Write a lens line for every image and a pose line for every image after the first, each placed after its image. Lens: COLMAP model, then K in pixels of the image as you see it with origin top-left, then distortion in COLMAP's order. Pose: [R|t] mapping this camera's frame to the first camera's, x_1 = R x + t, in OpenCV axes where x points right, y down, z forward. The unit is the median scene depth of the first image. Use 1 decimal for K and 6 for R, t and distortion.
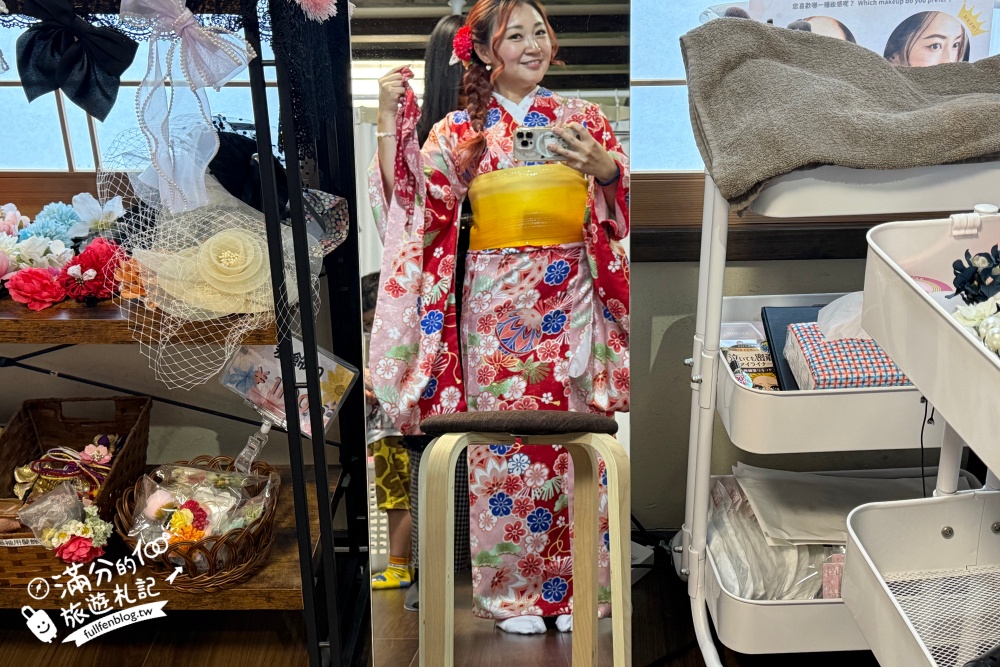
lens RADIAL K [[1164.9, 0, 500.0], [0, 1164.9, 333.5], [0, 0, 1]] dist [0.015585, 0.022942]
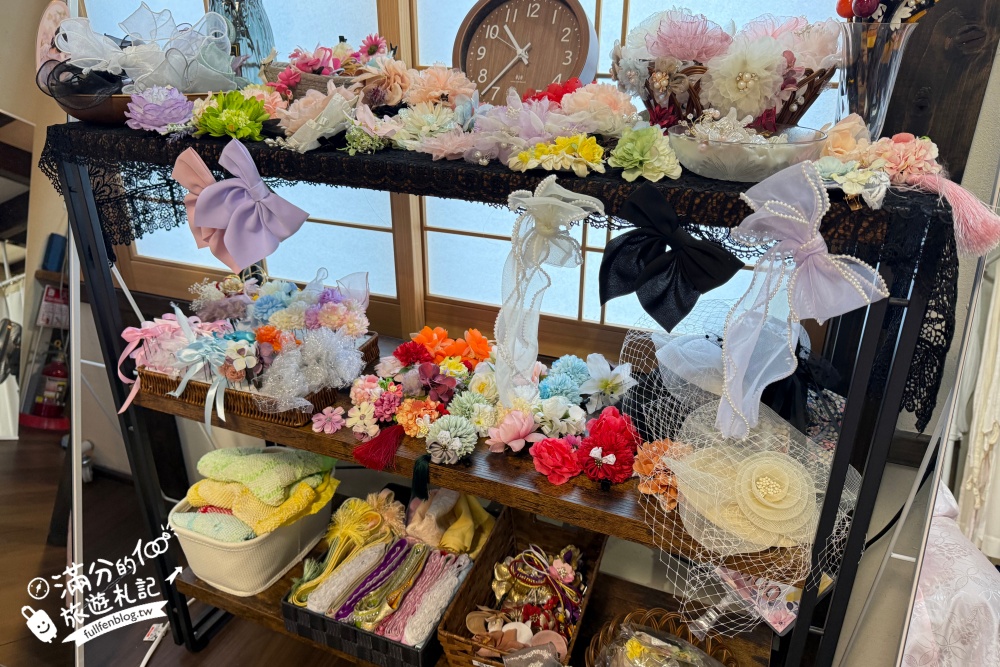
lens RADIAL K [[694.5, 0, 500.0], [0, 694.5, 333.5], [0, 0, 1]] dist [0.000754, -0.001831]
pose [[0.927290, 0.160510, -0.338186, -0.254554], [-0.166688, 0.985949, 0.010901, -0.149583], [0.335184, 0.046263, 0.941016, 0.398063]]
